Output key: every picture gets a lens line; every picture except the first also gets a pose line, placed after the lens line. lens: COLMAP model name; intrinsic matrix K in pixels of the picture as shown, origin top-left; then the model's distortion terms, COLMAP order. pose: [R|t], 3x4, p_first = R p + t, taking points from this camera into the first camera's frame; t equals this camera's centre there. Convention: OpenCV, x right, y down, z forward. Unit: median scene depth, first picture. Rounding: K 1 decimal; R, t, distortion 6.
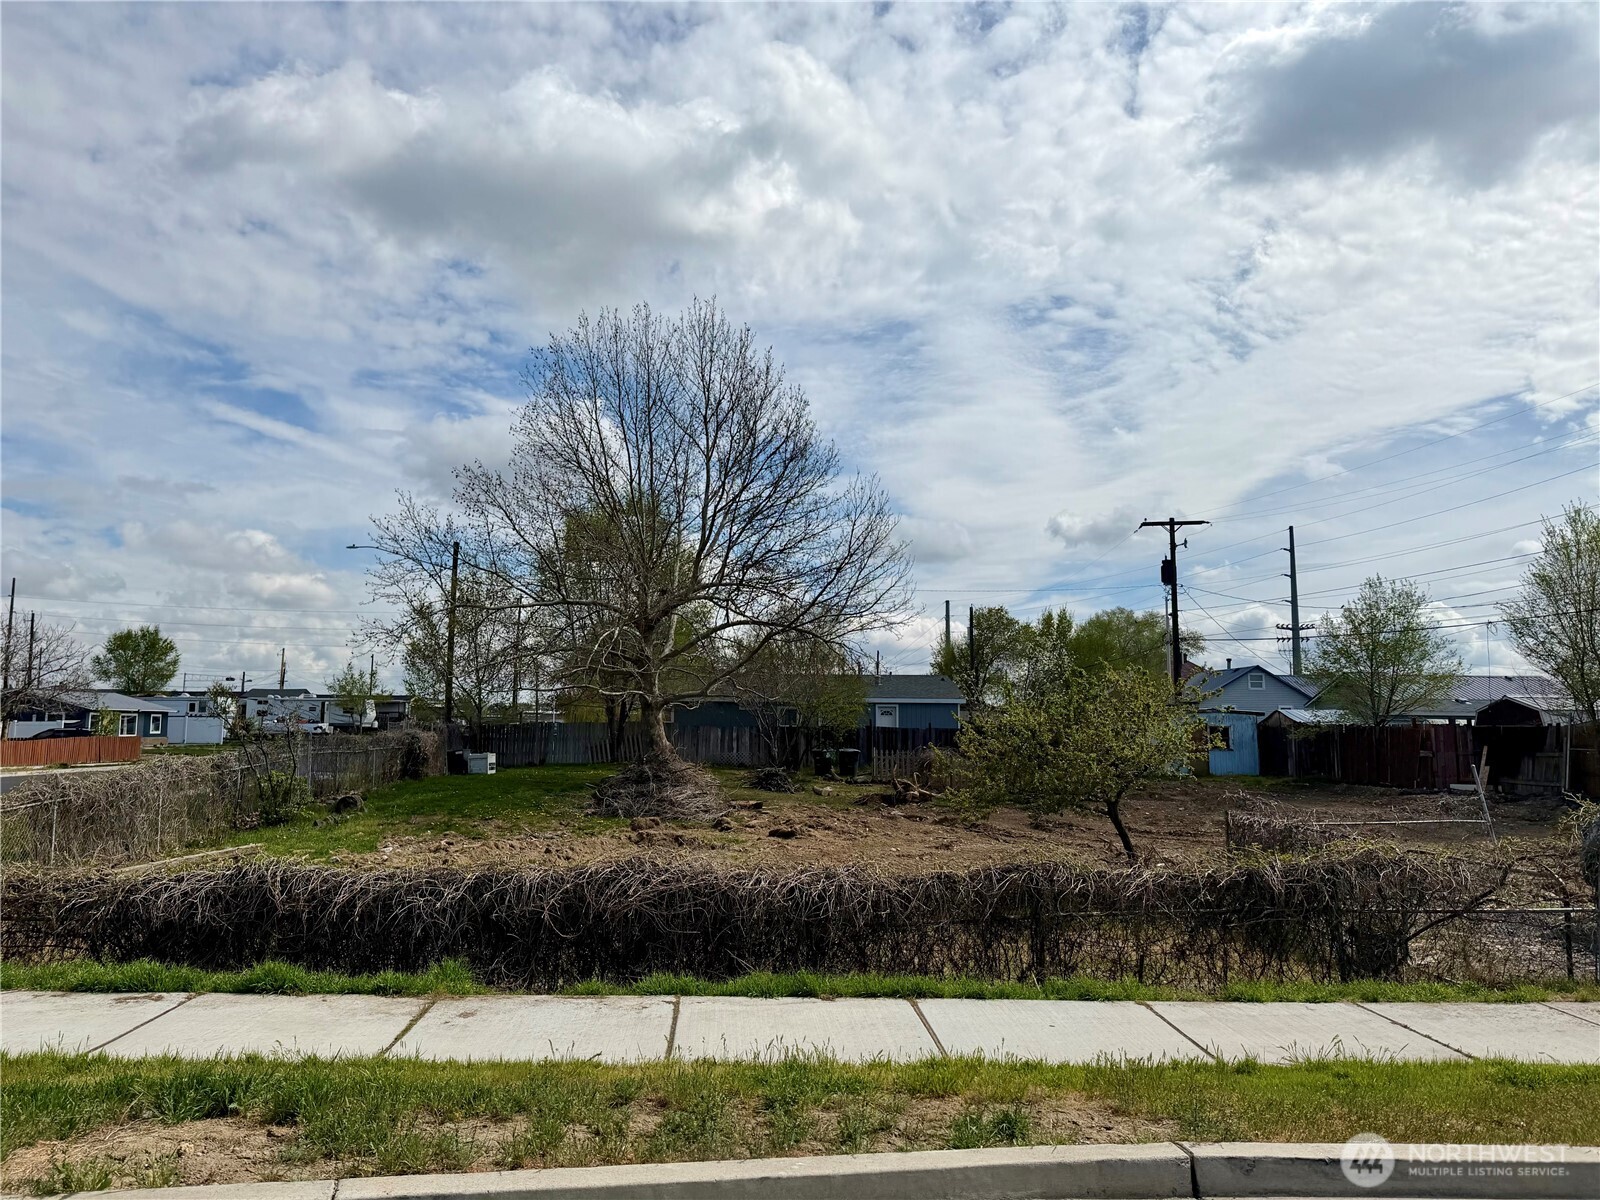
lens RADIAL K [[1122.0, 0, 798.5], [0, 1122.0, 607.5], [0, 0, 1]] dist [0.004646, -0.011446]
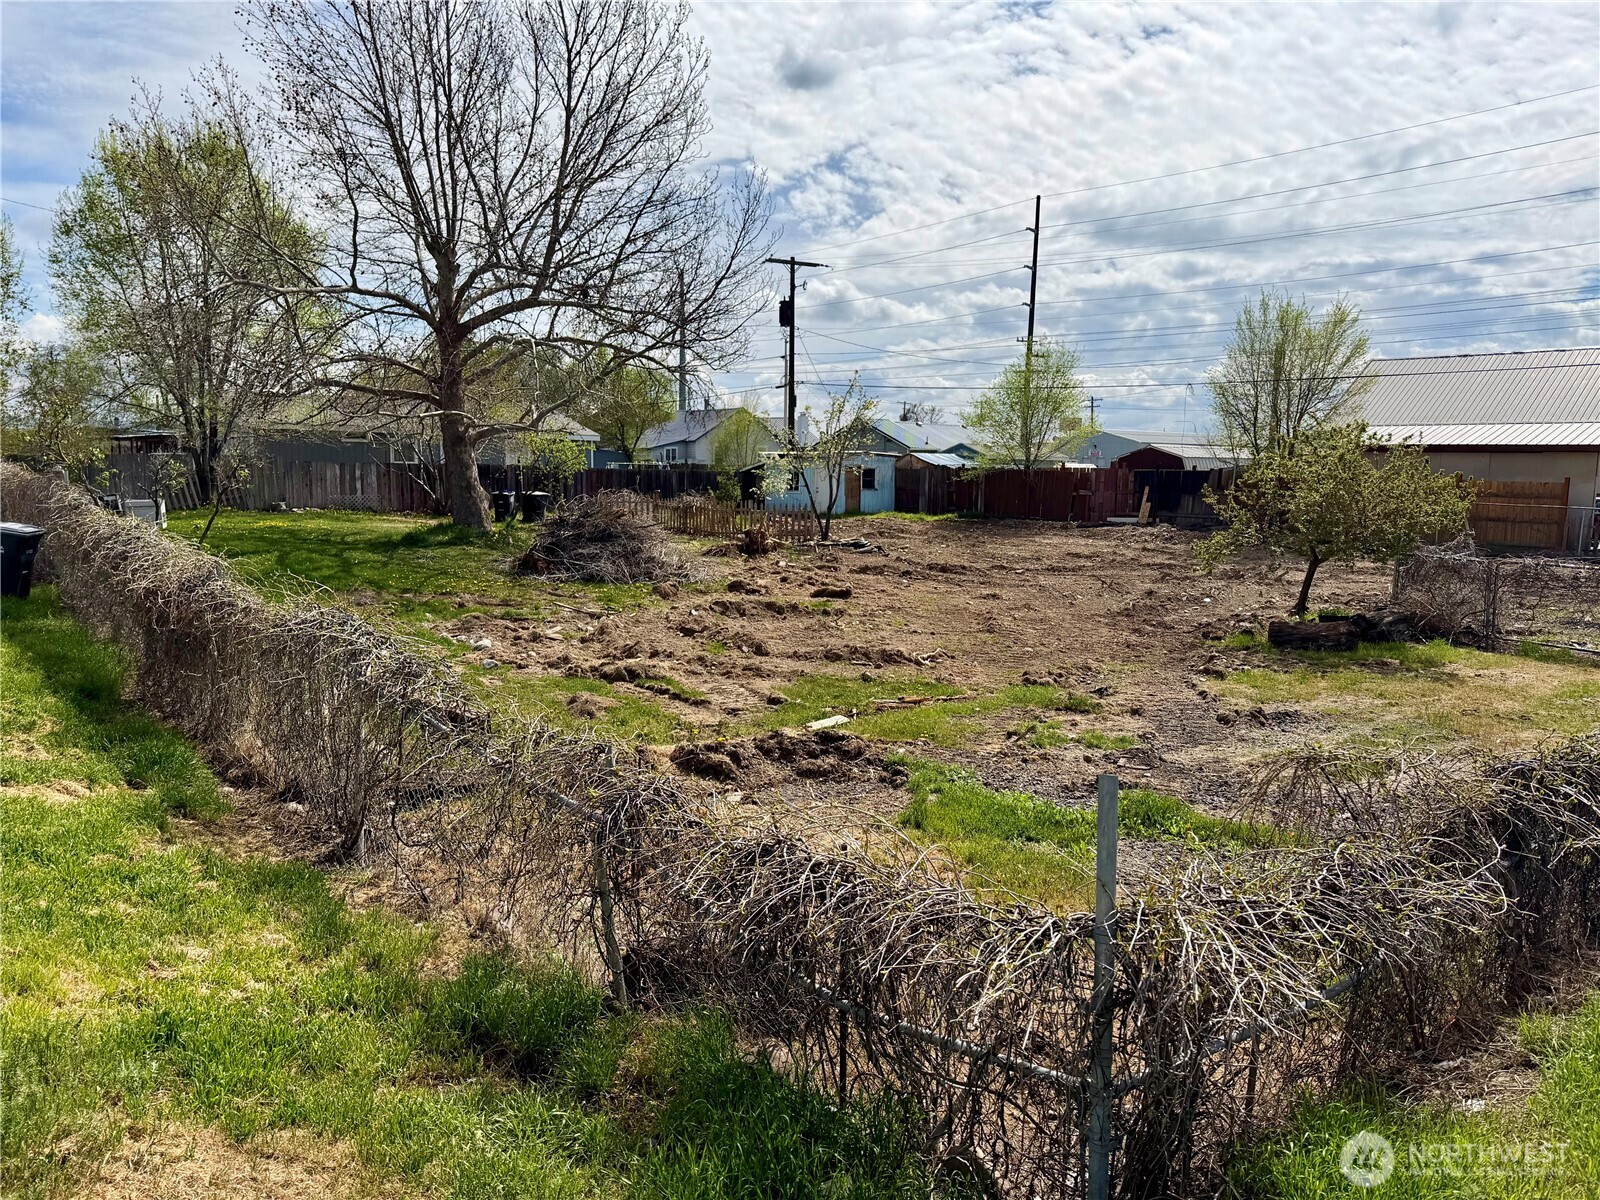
lens RADIAL K [[1122.0, 0, 798.5], [0, 1122.0, 607.5], [0, 0, 1]] dist [0.004646, -0.011446]
pose [[0.783453, -0.073064, 0.617141, -0.307502], [-0.075857, 0.974395, 0.211659, 0.012392], [-0.616804, -0.212640, 0.757851, 0.167983]]
